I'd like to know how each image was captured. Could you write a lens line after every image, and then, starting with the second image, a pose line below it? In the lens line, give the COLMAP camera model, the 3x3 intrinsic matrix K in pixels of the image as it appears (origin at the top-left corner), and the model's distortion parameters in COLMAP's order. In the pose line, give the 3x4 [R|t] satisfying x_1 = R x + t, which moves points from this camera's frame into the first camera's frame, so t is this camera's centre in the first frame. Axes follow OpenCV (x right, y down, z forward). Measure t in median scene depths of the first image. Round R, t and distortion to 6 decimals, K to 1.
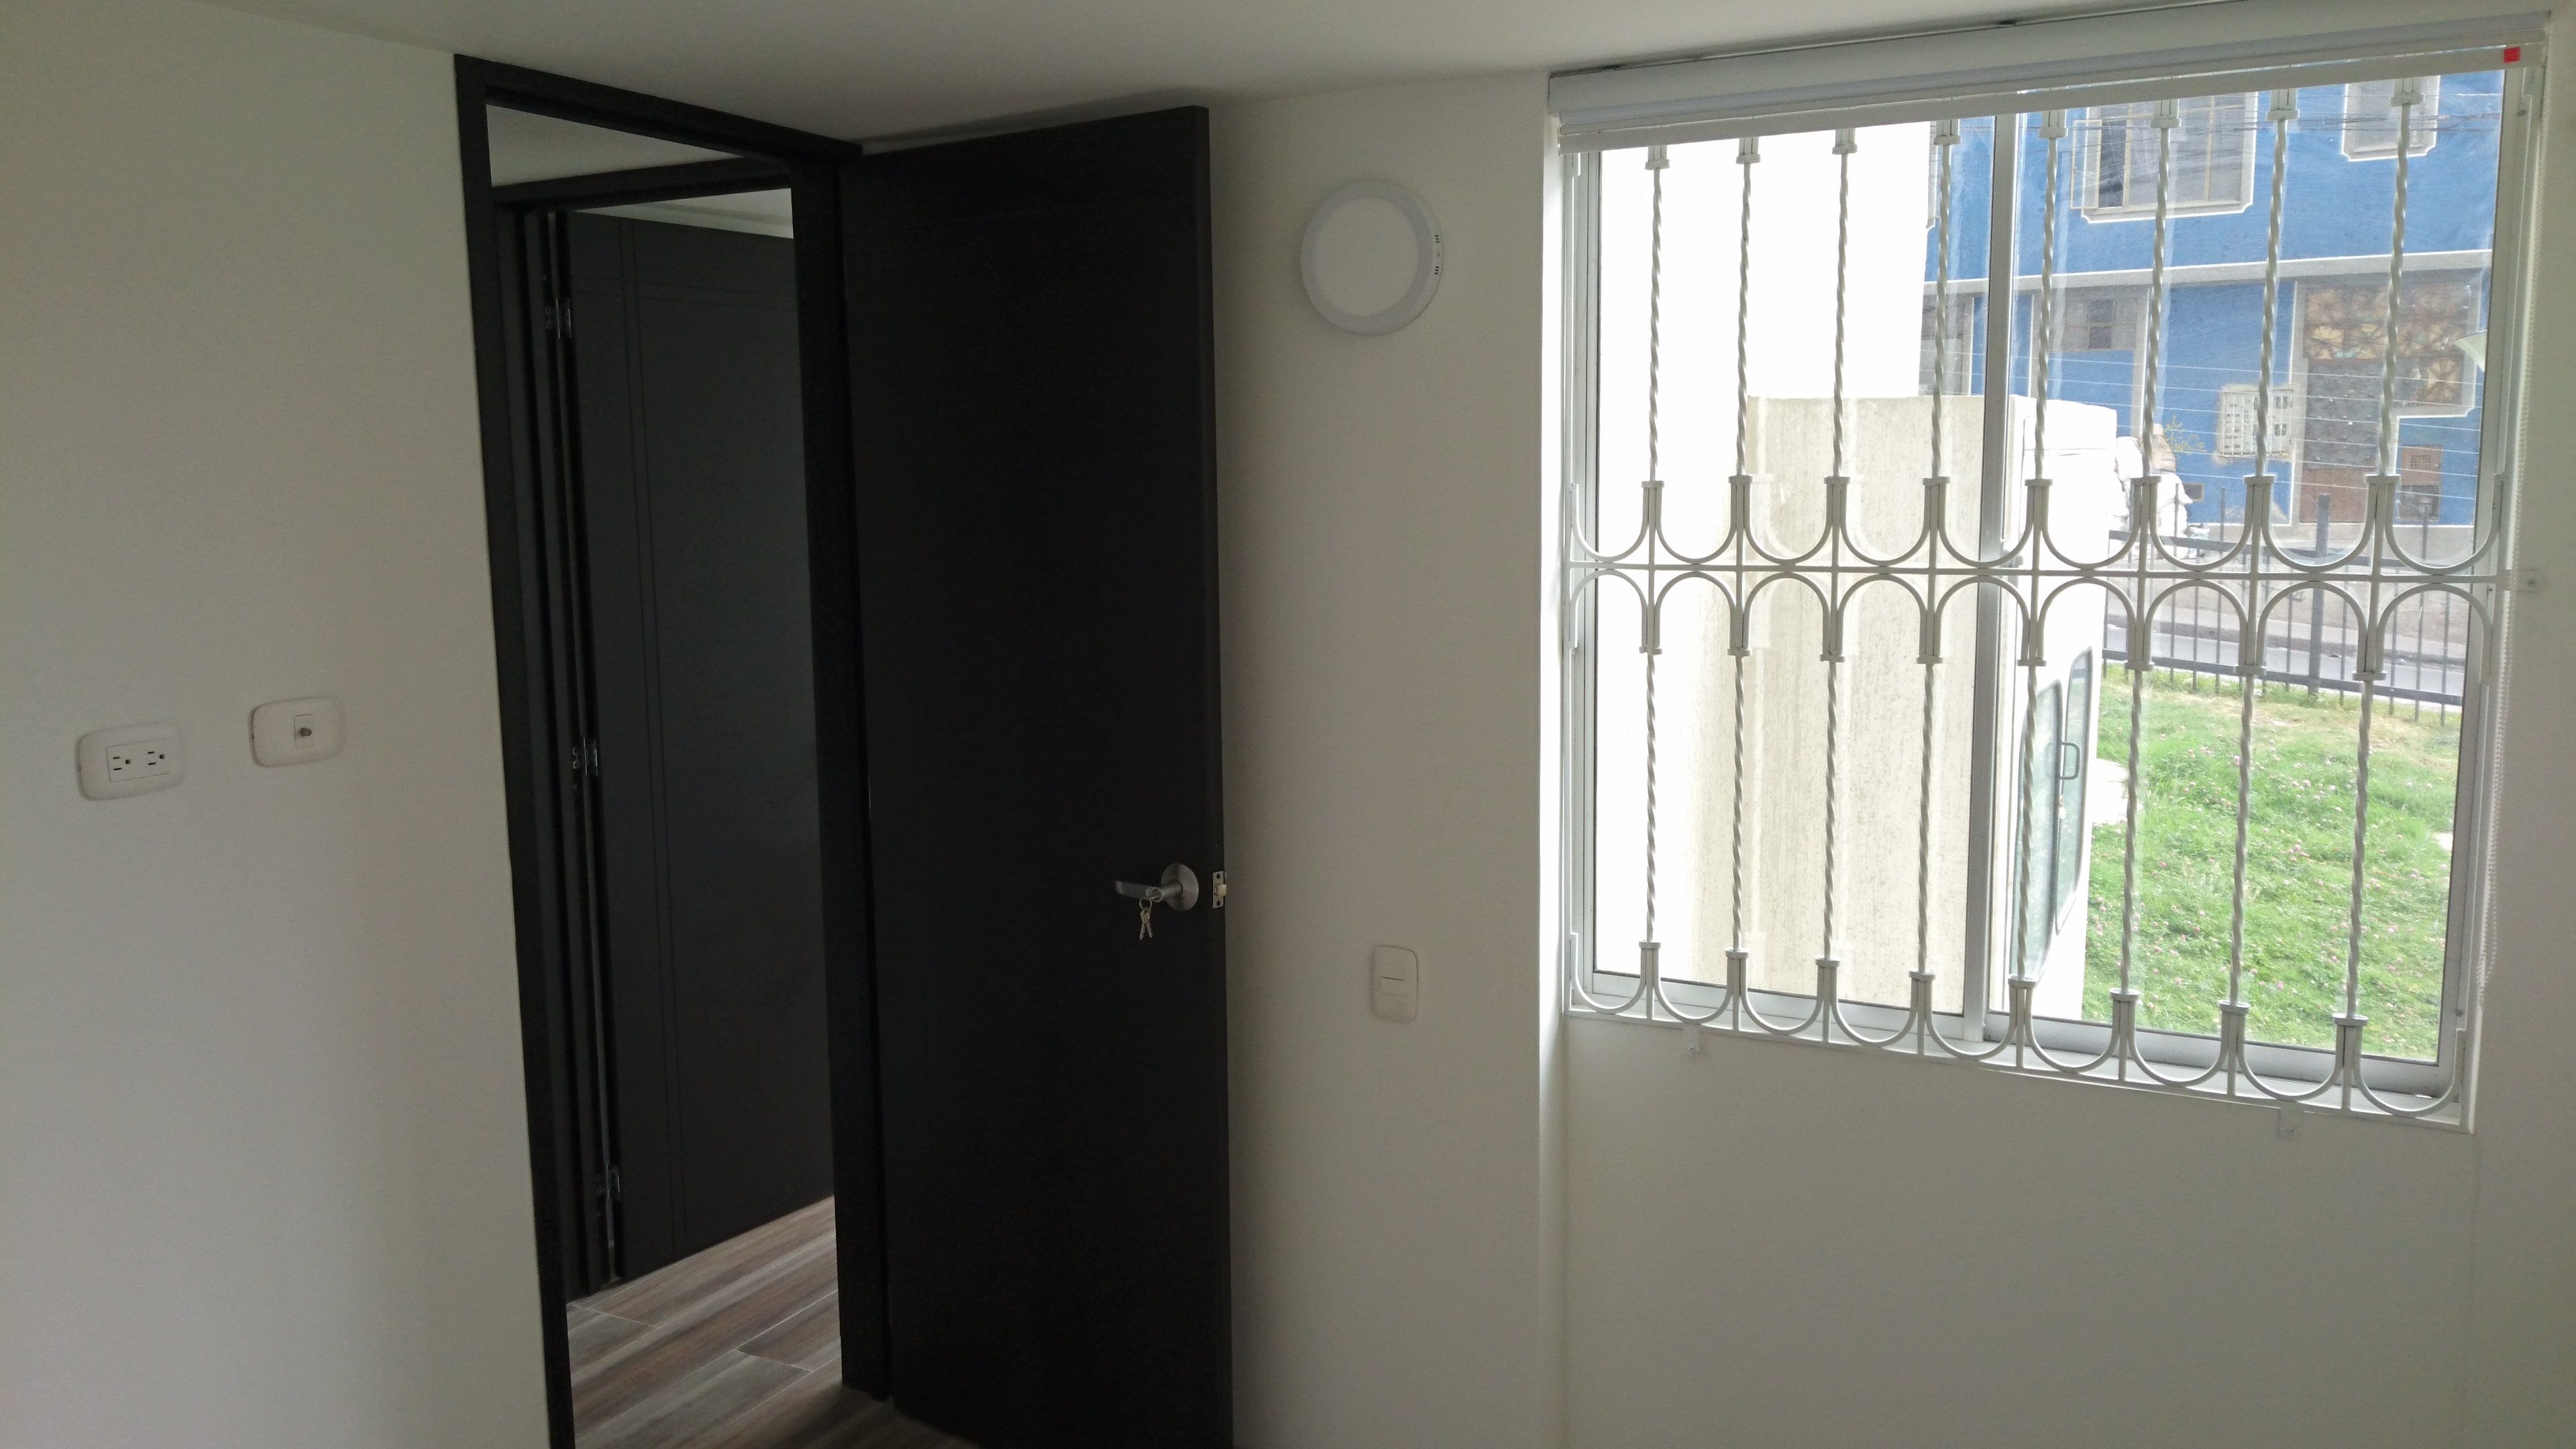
lens RADIAL K [[1918.9, 0, 1288.2], [0, 1918.9, 703.1], [0, 0, 1]] dist [0.023833, -0.014733]
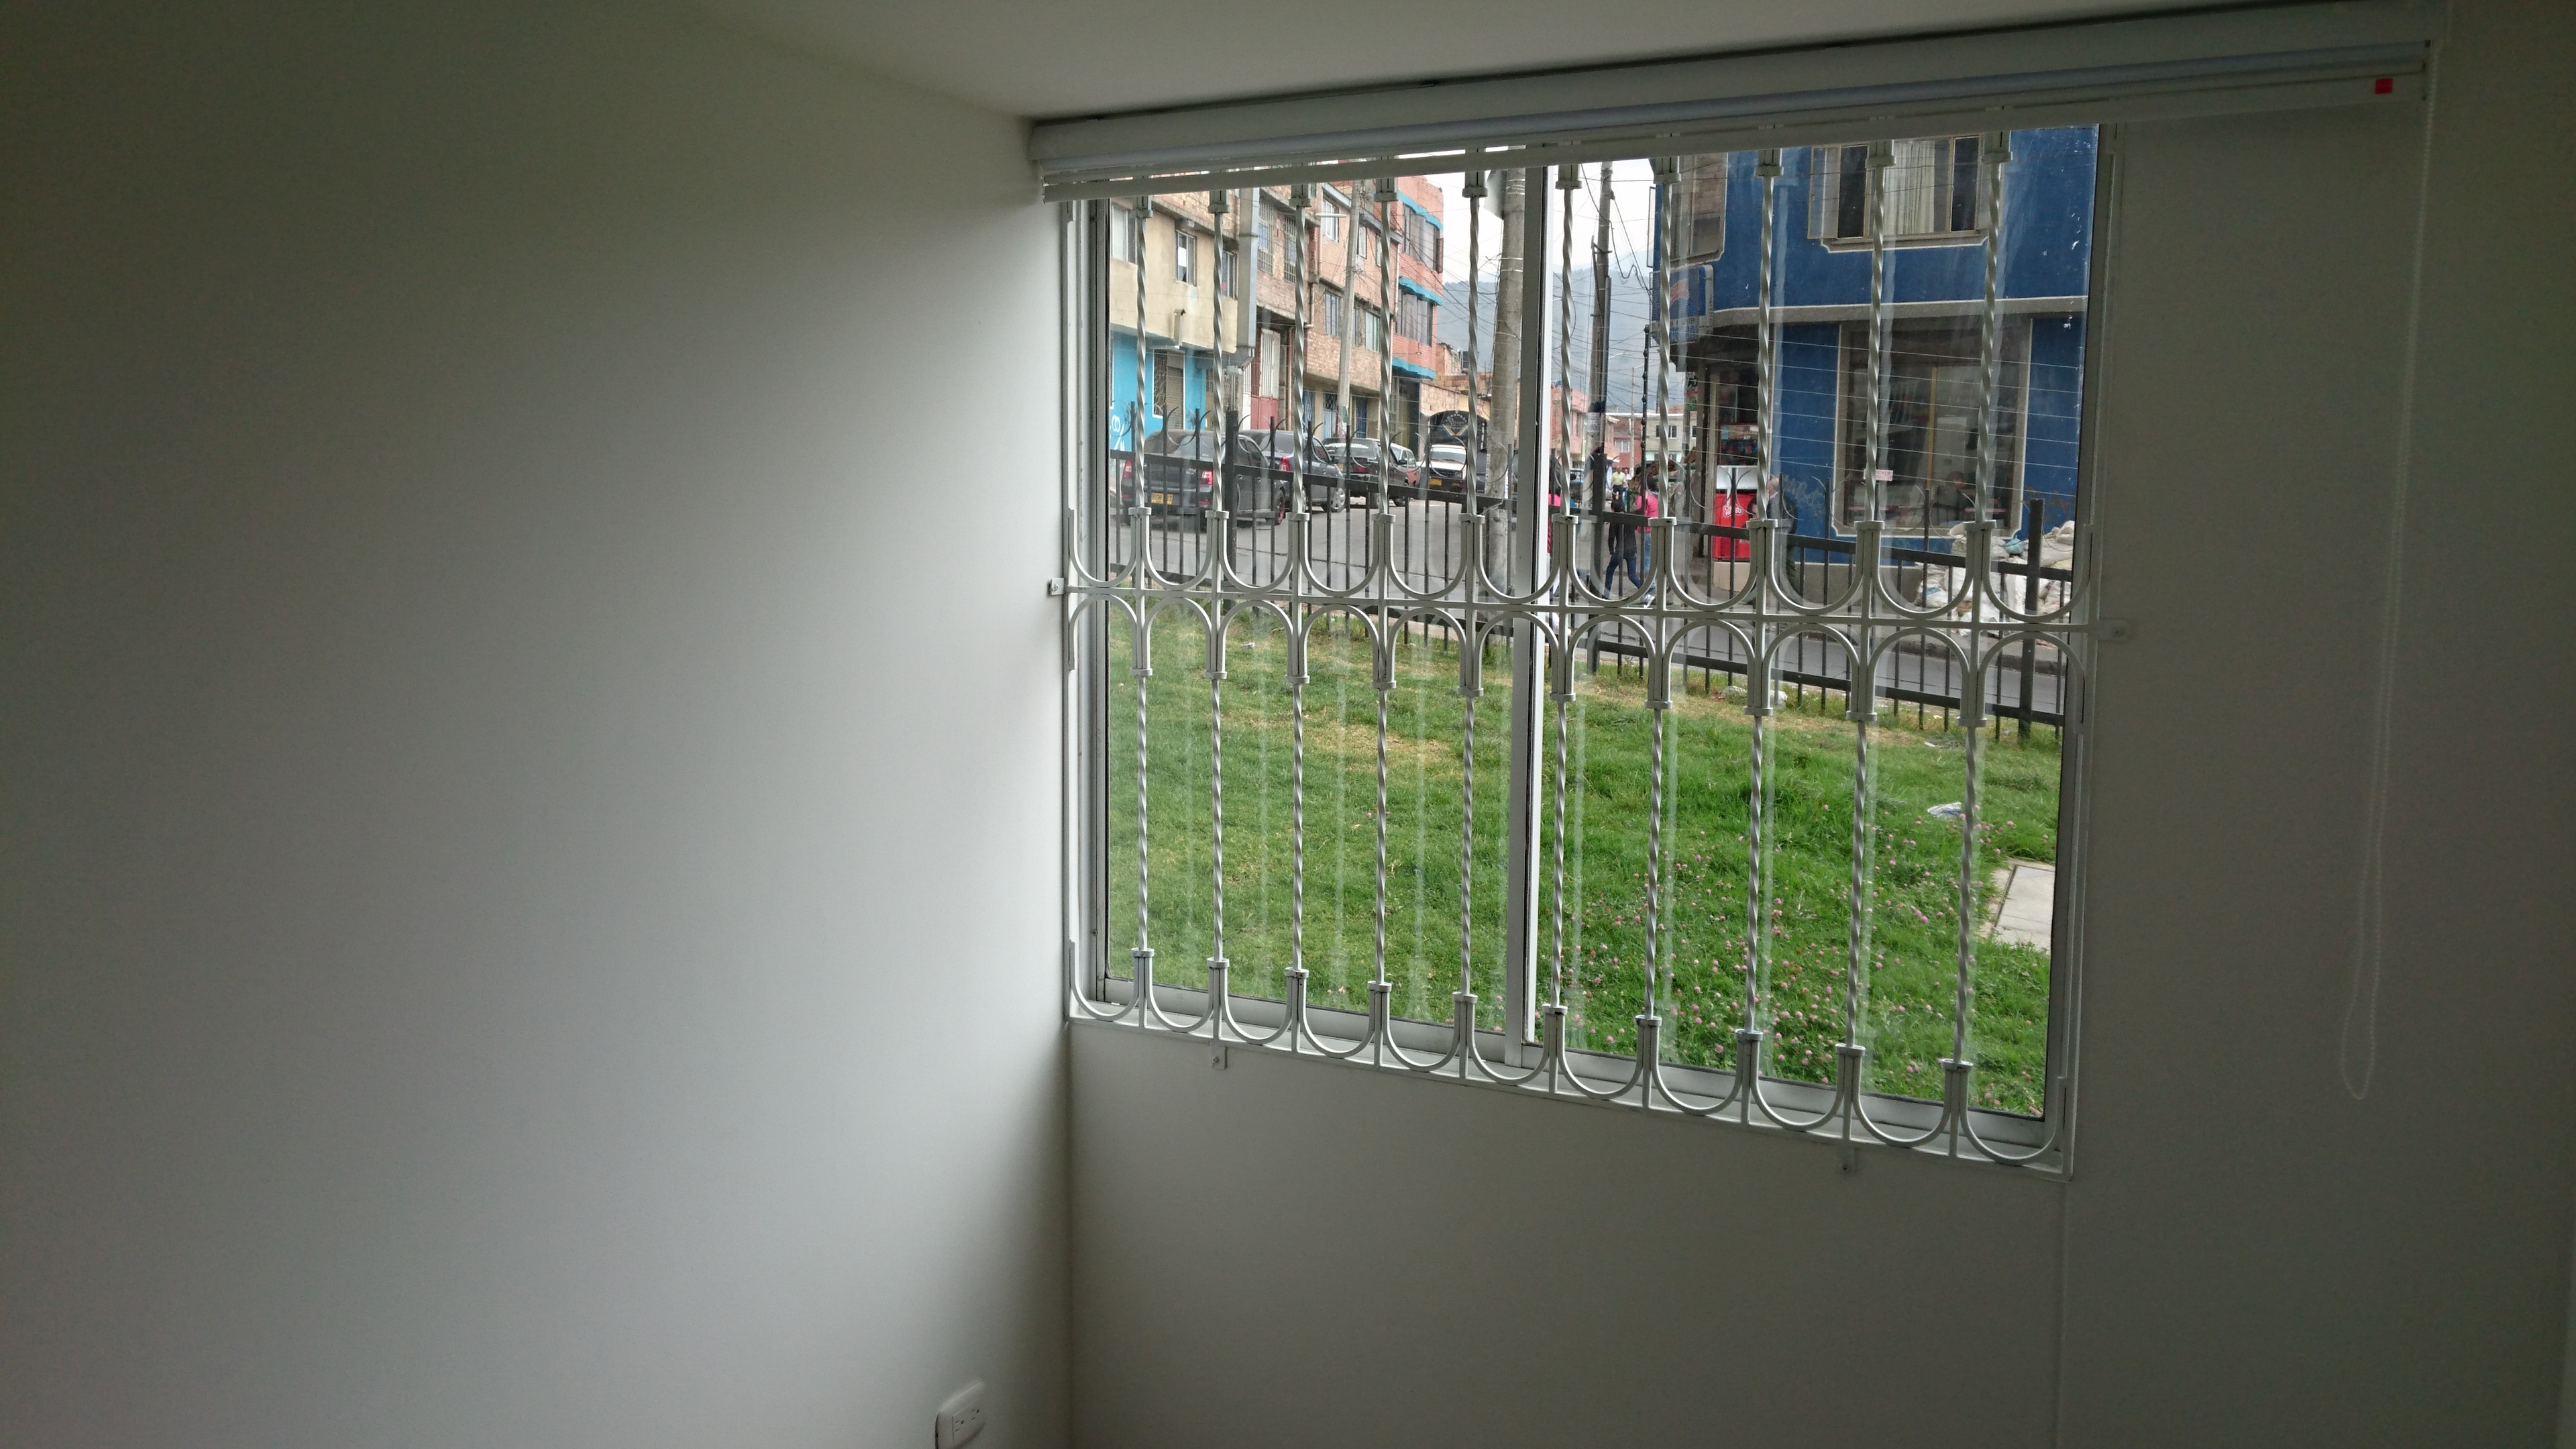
lens RADIAL K [[2124.6, 0, 1285.8], [0, 2124.6, 736.2], [0, 0, 1]] dist [0.019401, 0.001903]
pose [[0.999158, 0.027011, -0.030876, 0.014028], [-0.027329, 0.999577, -0.009940, 0.000755], [0.030594, 0.010776, 0.999474, -0.007222]]
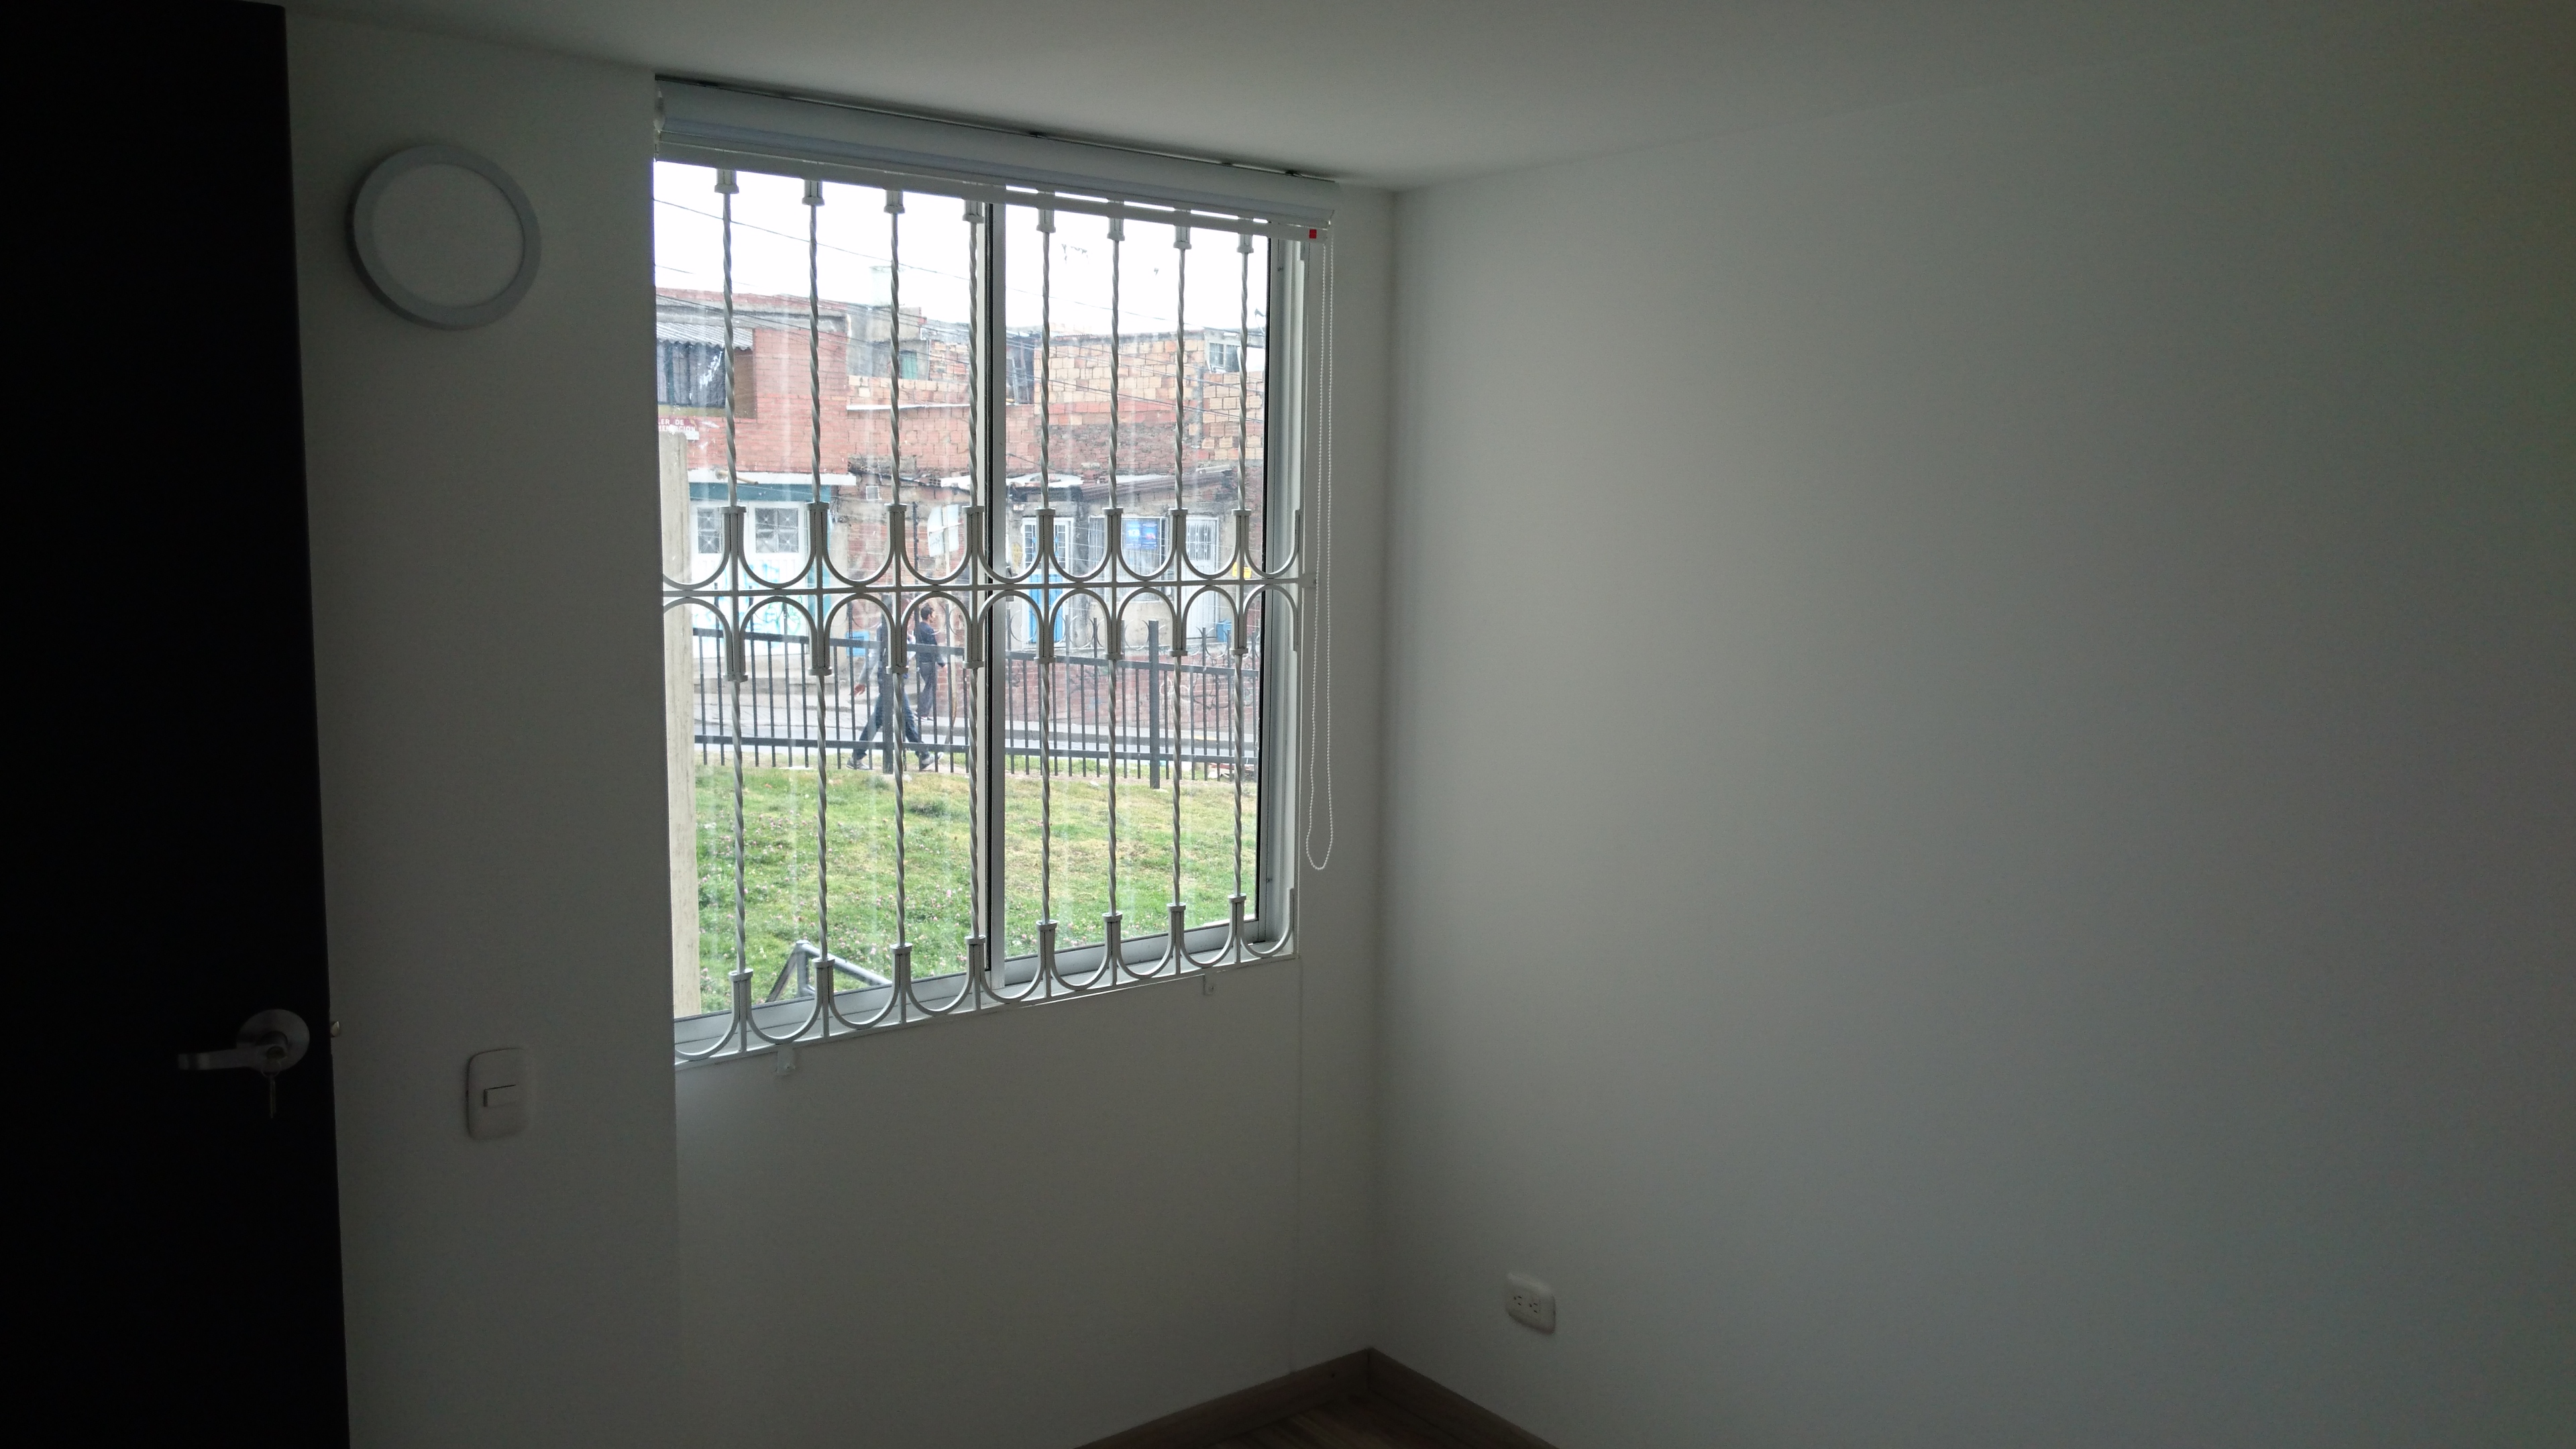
lens RADIAL K [[1918.9, 0, 1416.3], [0, 1918.9, 703.0], [0, 0, 1]] dist [0.023833, -0.014733]
pose [[0.367826, -0.083930, 0.926099, -0.650006], [0.095961, 0.994027, 0.051972, -0.035099], [-0.924930, 0.069753, 0.373684, 0.332771]]
